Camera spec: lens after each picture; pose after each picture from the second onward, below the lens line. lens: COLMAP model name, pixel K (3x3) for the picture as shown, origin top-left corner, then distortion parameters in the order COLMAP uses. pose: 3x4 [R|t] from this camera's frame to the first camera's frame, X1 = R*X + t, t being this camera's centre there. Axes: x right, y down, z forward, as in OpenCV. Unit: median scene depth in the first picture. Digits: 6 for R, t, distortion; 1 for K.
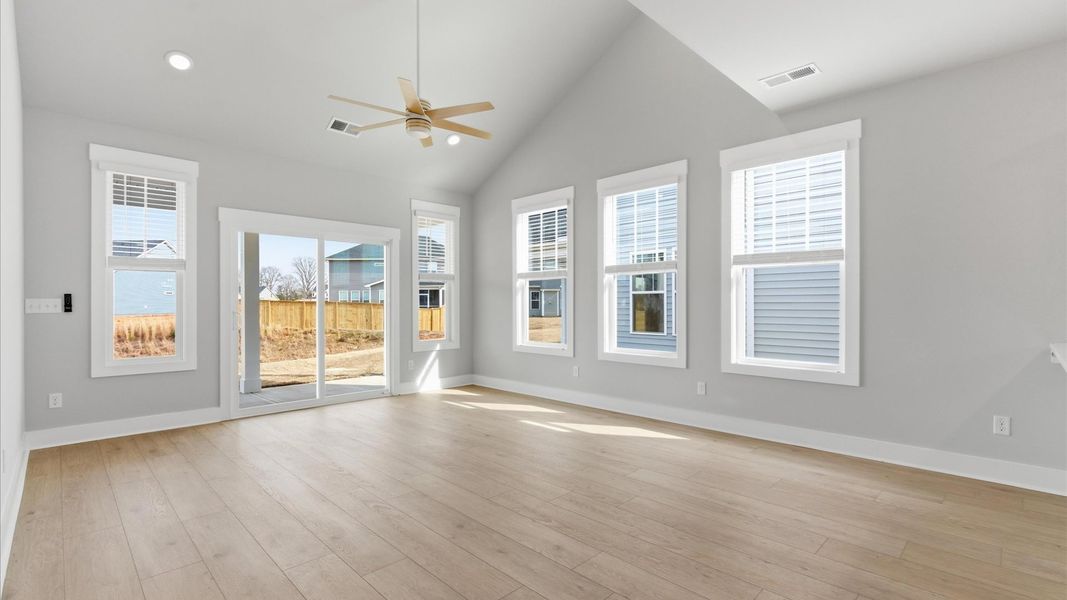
lens RADIAL K [[475.9, 0, 541.6], [0, 475.9, 296.2], [0, 0, 1]] dist [-0.002190, -0.001035]
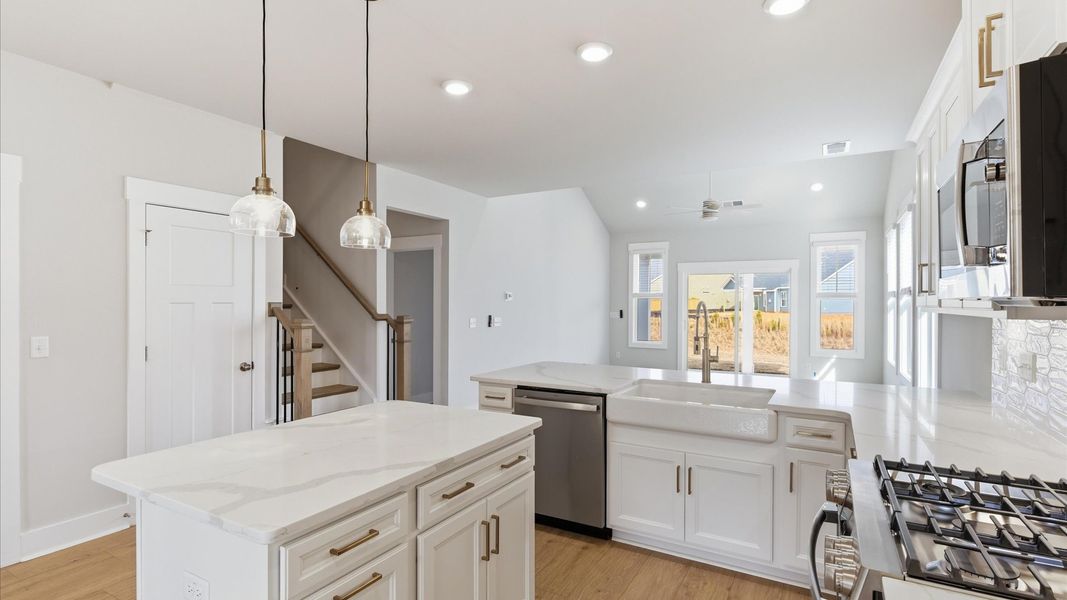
lens RADIAL K [[503.9, 0, 534.1], [0, 503.9, 305.6], [0, 0, 1]] dist [-0.005413, 0.000167]
pose [[0.264058, 0.012796, -0.964422, 0.782485], [0.009052, 0.999835, 0.015745, -0.042388], [0.964464, -0.012888, 0.263899, -0.046521]]
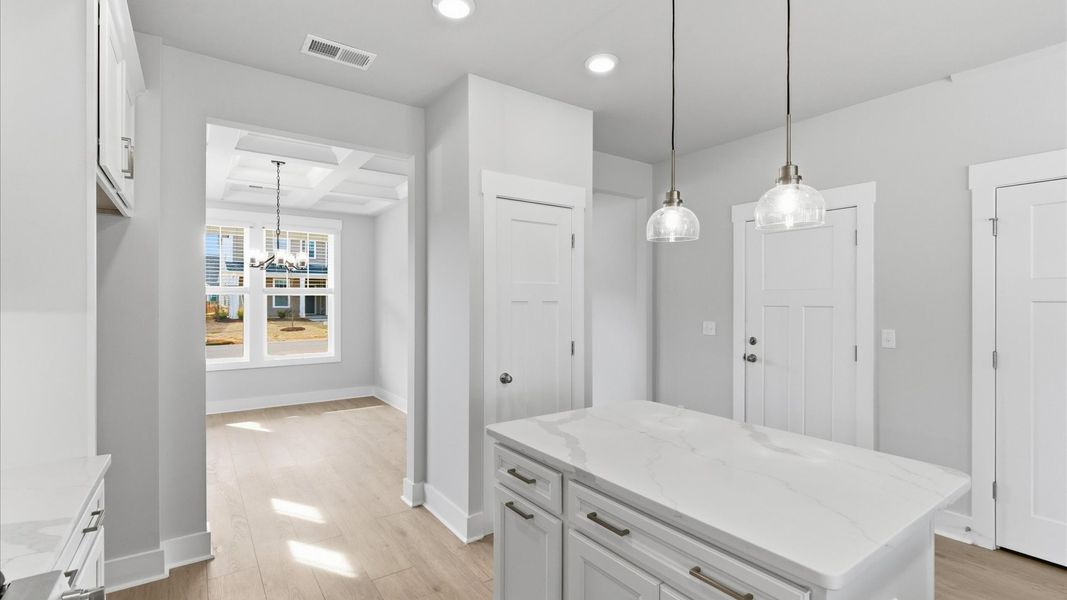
lens RADIAL K [[475.9, 0, 525.5], [0, 475.9, 294.5], [0, 0, 1]] dist [-0.002190, -0.001035]
pose [[-0.986930, 0.005336, 0.161064, -0.453067], [0.002206, 0.999805, -0.019609, -0.029025], [-0.161137, -0.018997, -0.986749, 1.115481]]
